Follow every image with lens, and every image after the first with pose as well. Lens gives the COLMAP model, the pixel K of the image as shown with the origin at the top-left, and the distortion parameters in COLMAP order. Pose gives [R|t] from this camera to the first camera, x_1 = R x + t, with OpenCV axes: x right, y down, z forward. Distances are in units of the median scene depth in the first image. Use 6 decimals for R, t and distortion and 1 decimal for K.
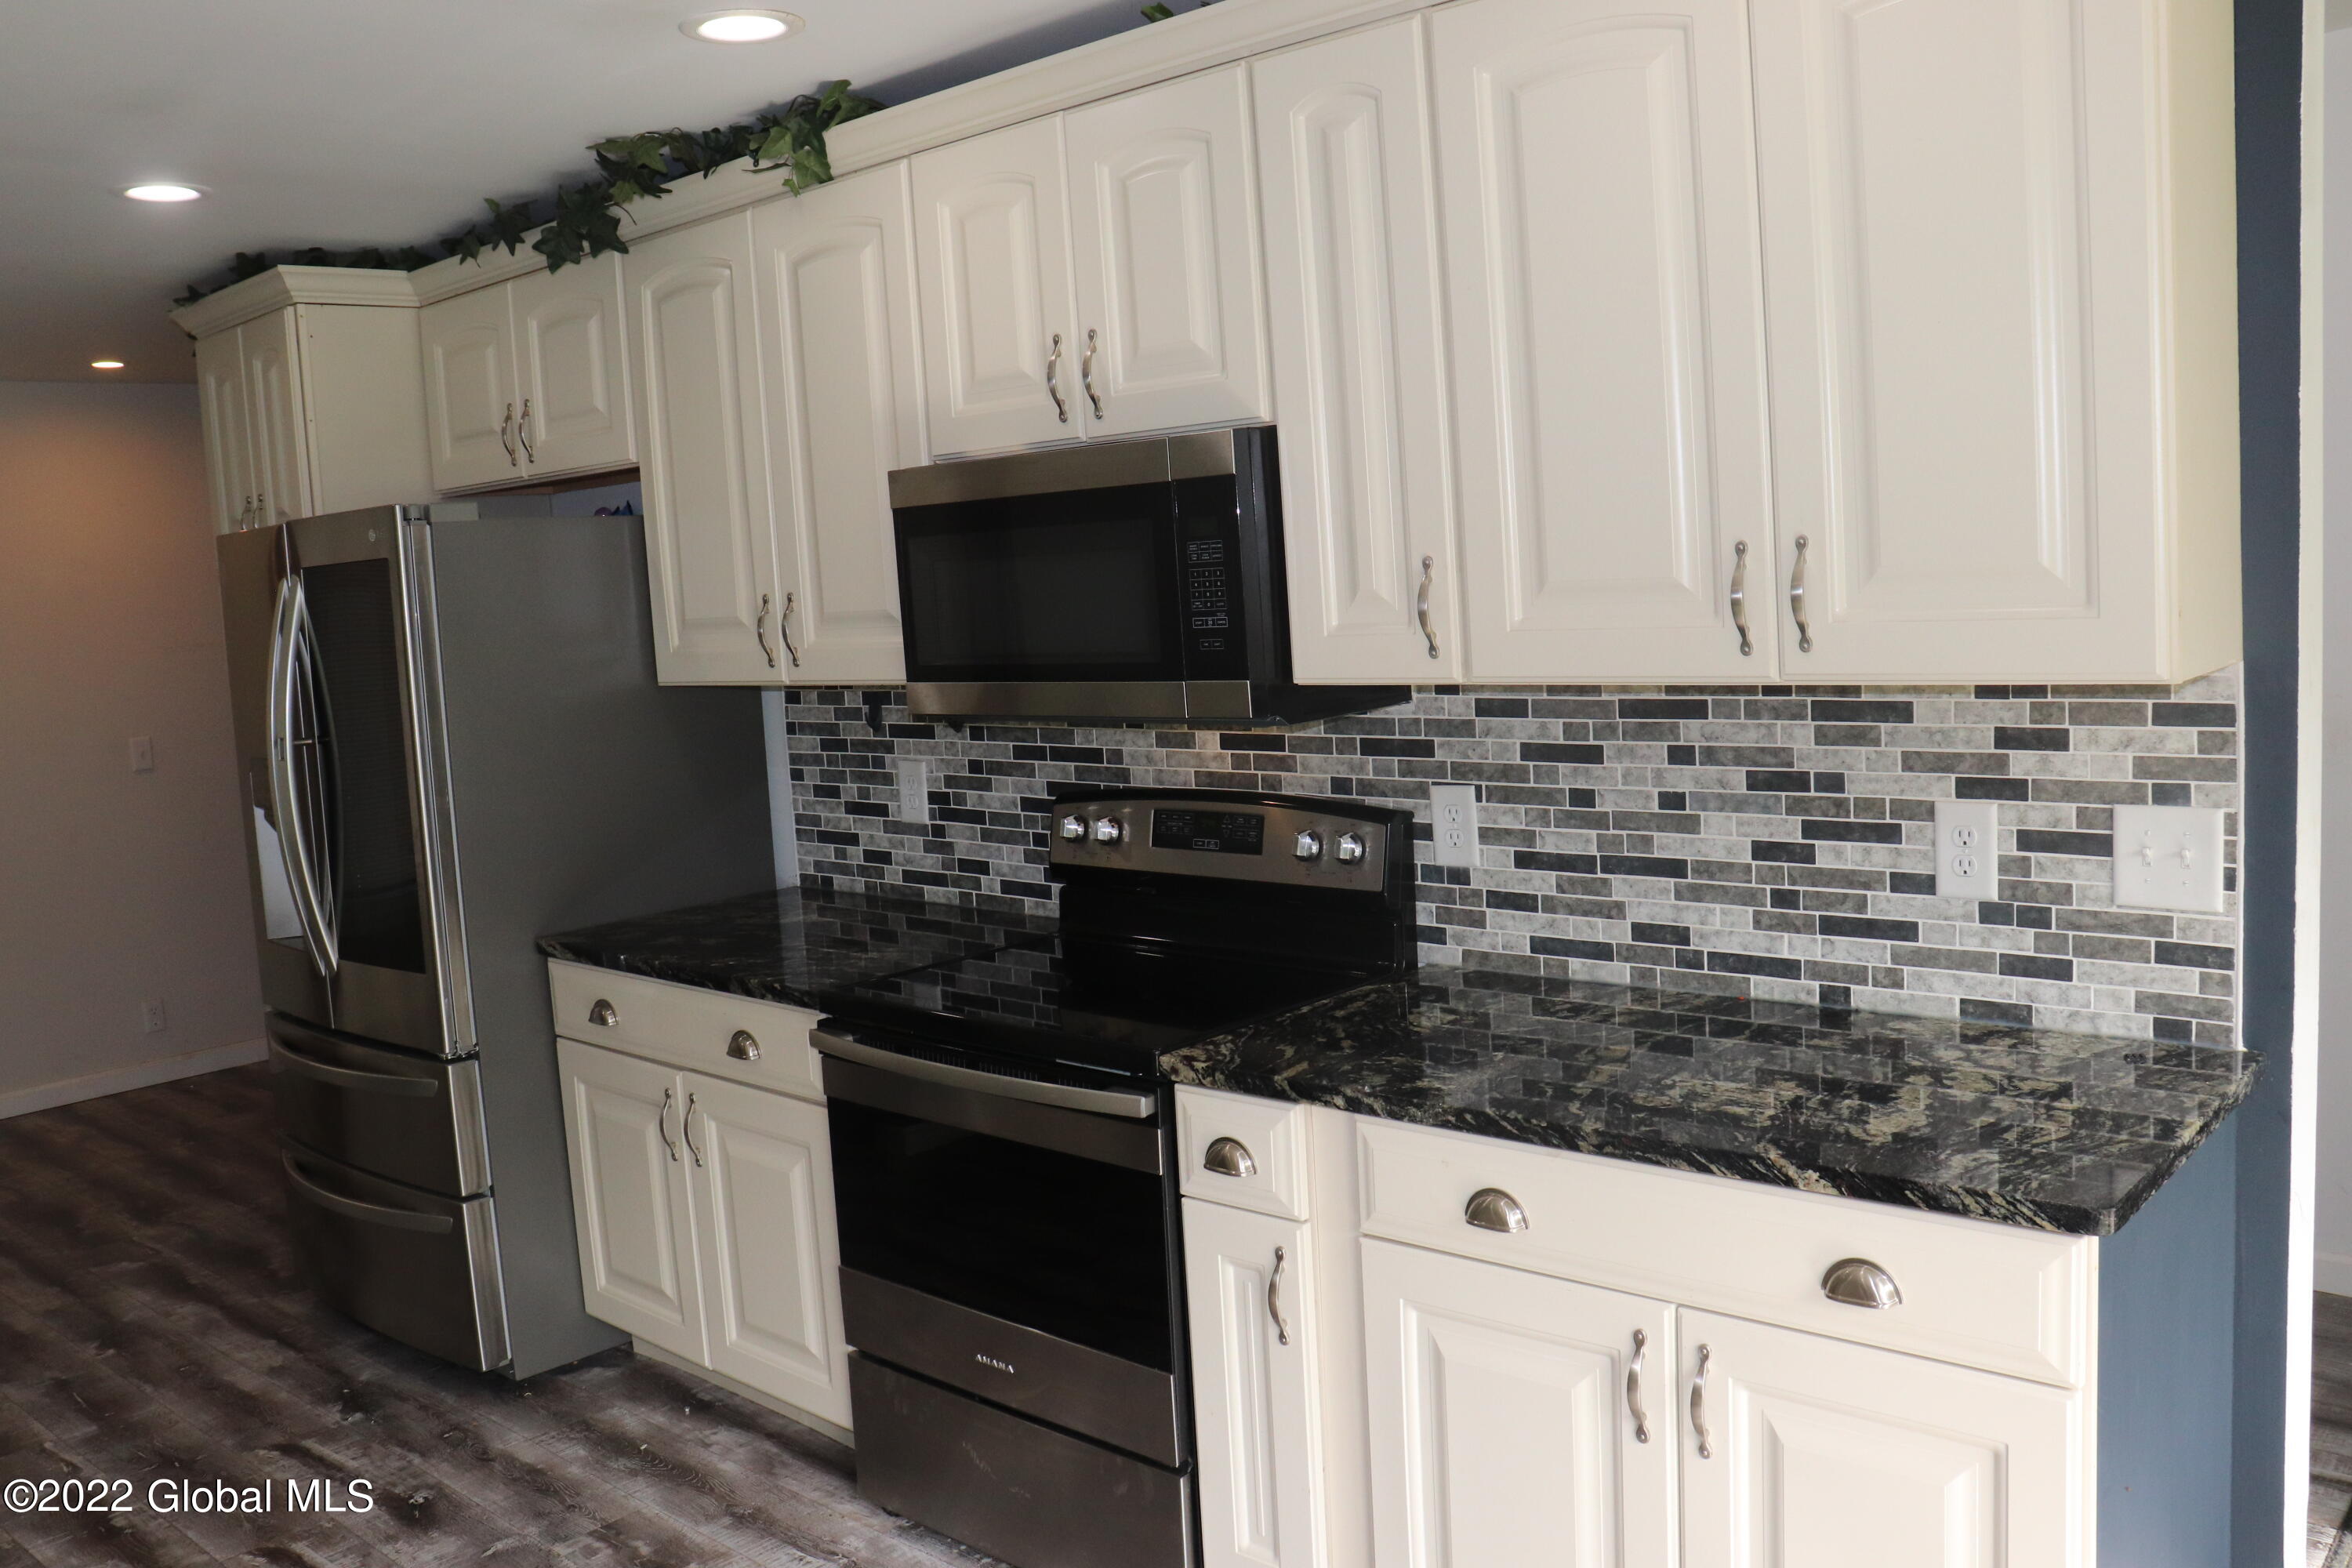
lens RADIAL K [[1943.4, 0, 1176.3], [0, 1943.4, 761.7], [0, 0, 1]] dist [-0.087678, 0.010821]
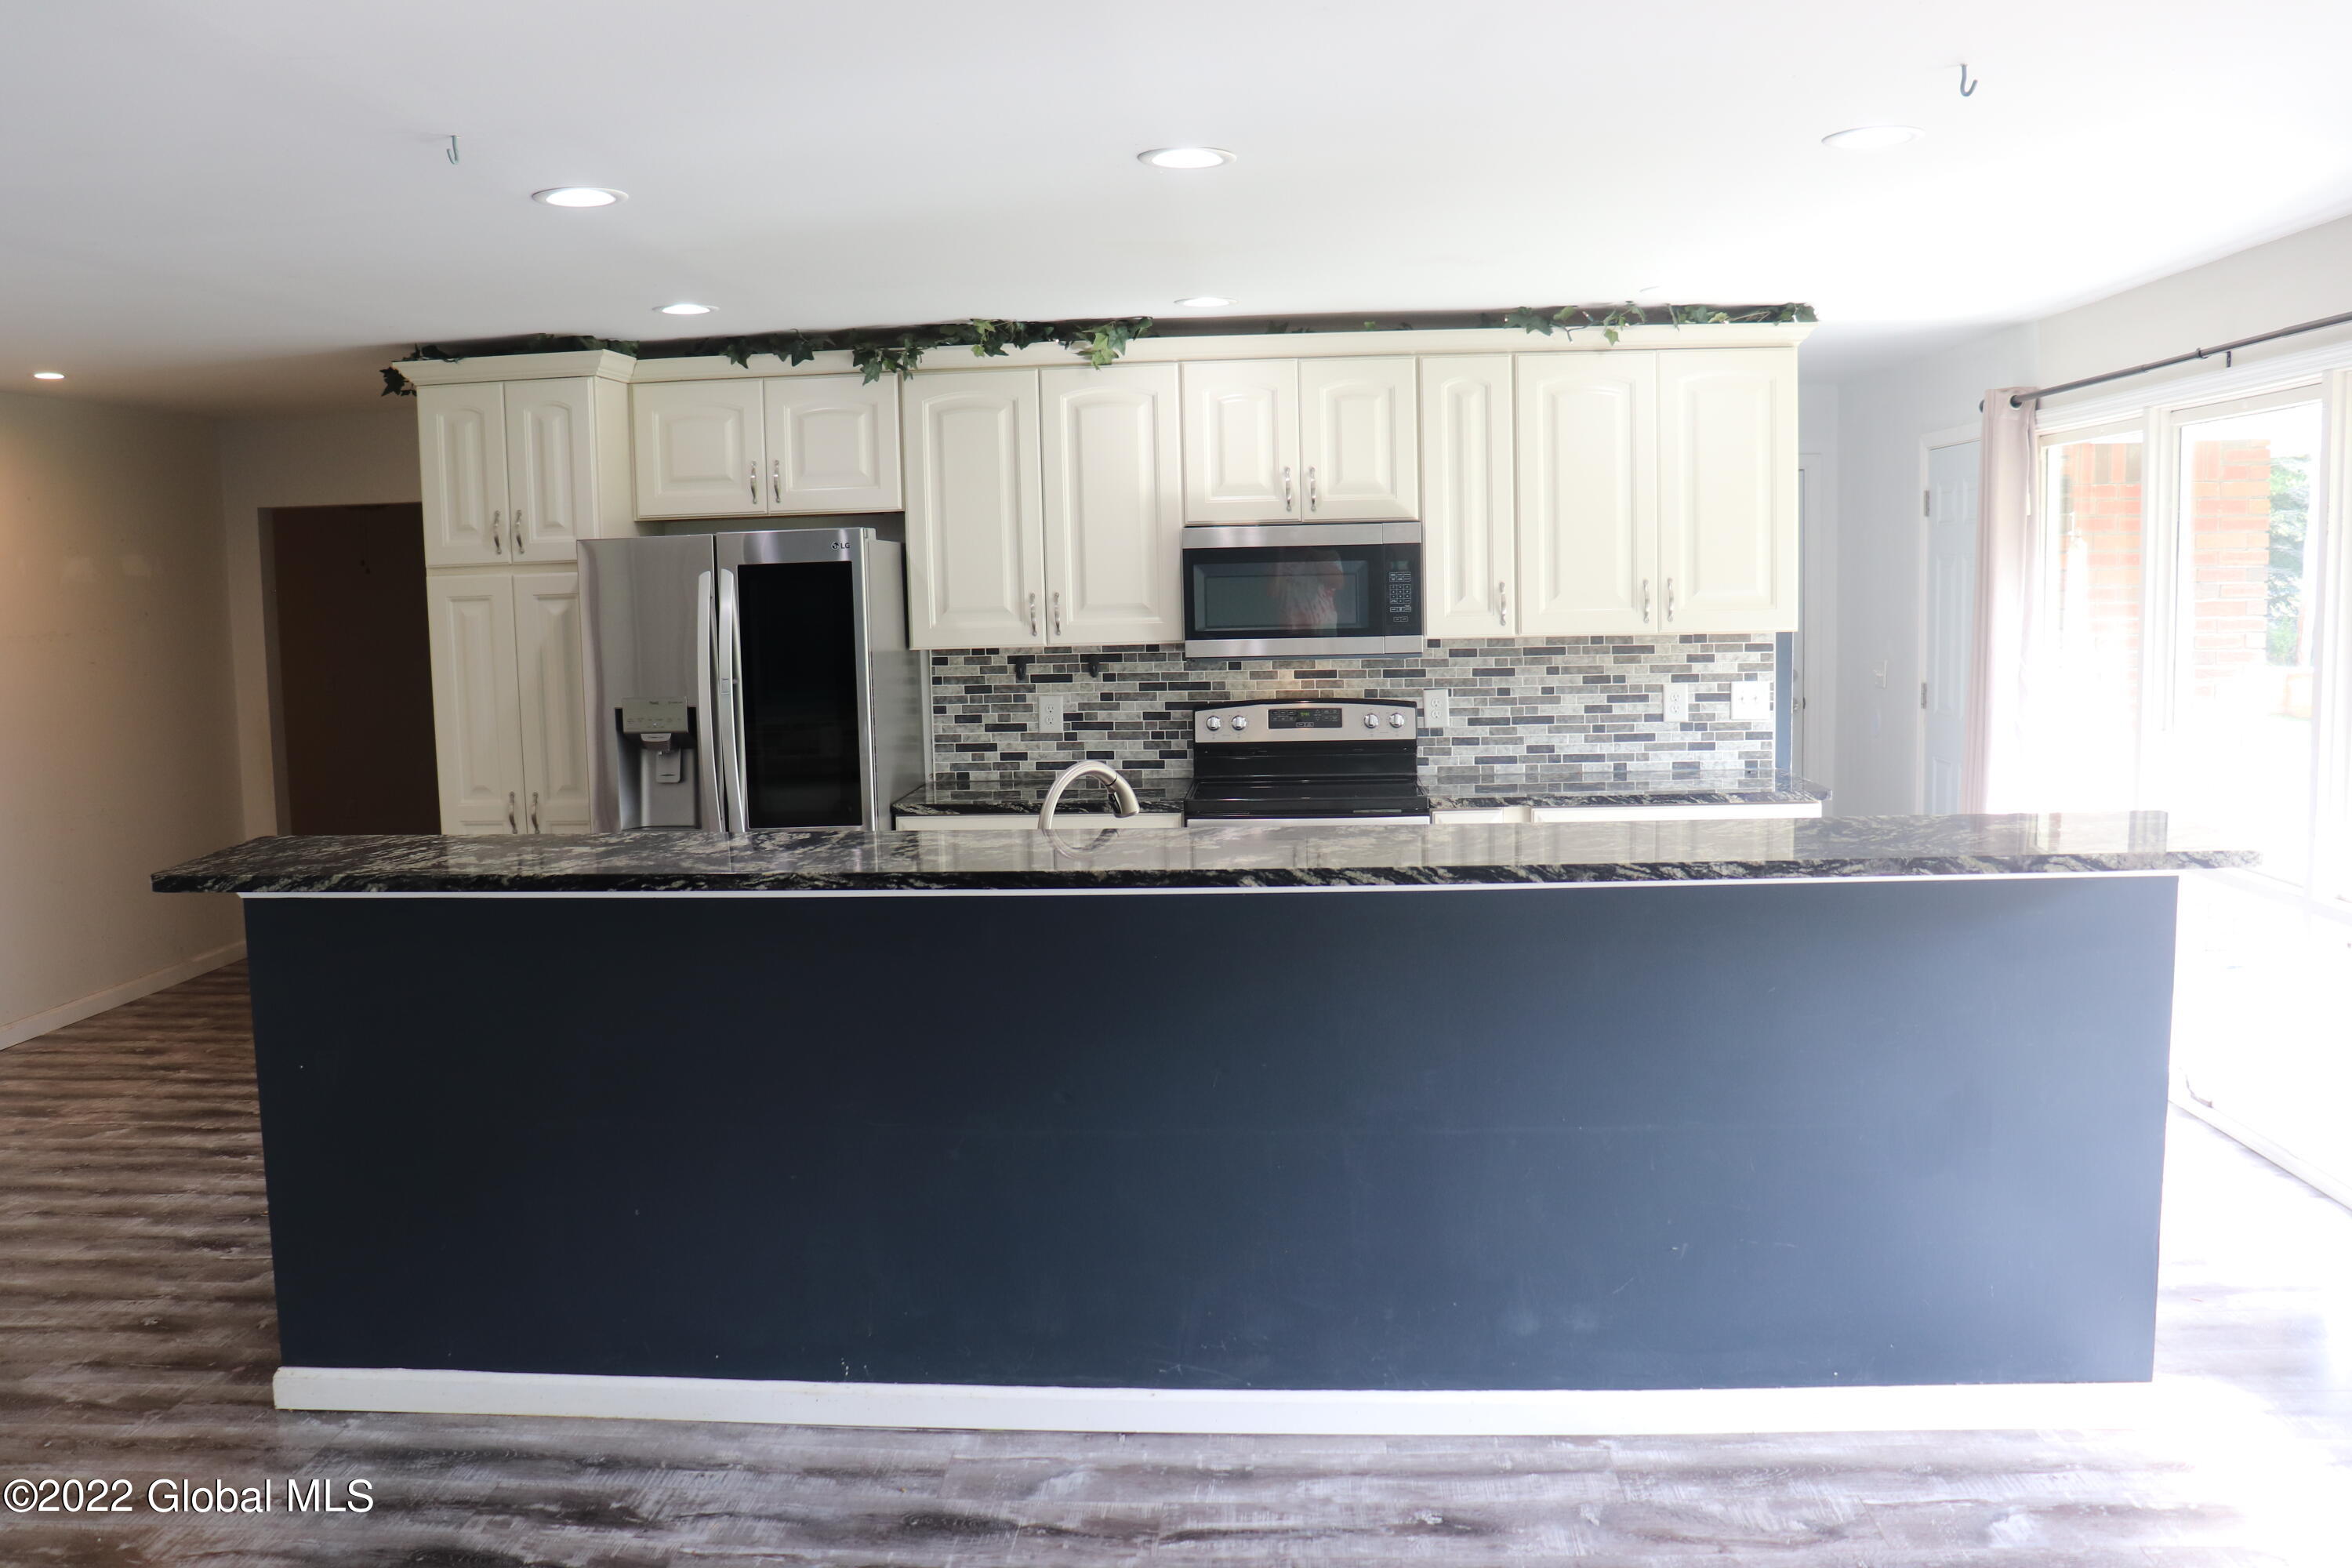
lens RADIAL K [[1943.4, 0, 1172.7], [0, 1943.4, 792.5], [0, 0, 1]] dist [-0.087678, 0.010821]
pose [[0.780633, -0.032509, 0.624144, -1.499988], [0.042865, 0.999080, -0.001576, 0.122524], [-0.623518, 0.027984, 0.781308, -0.518496]]
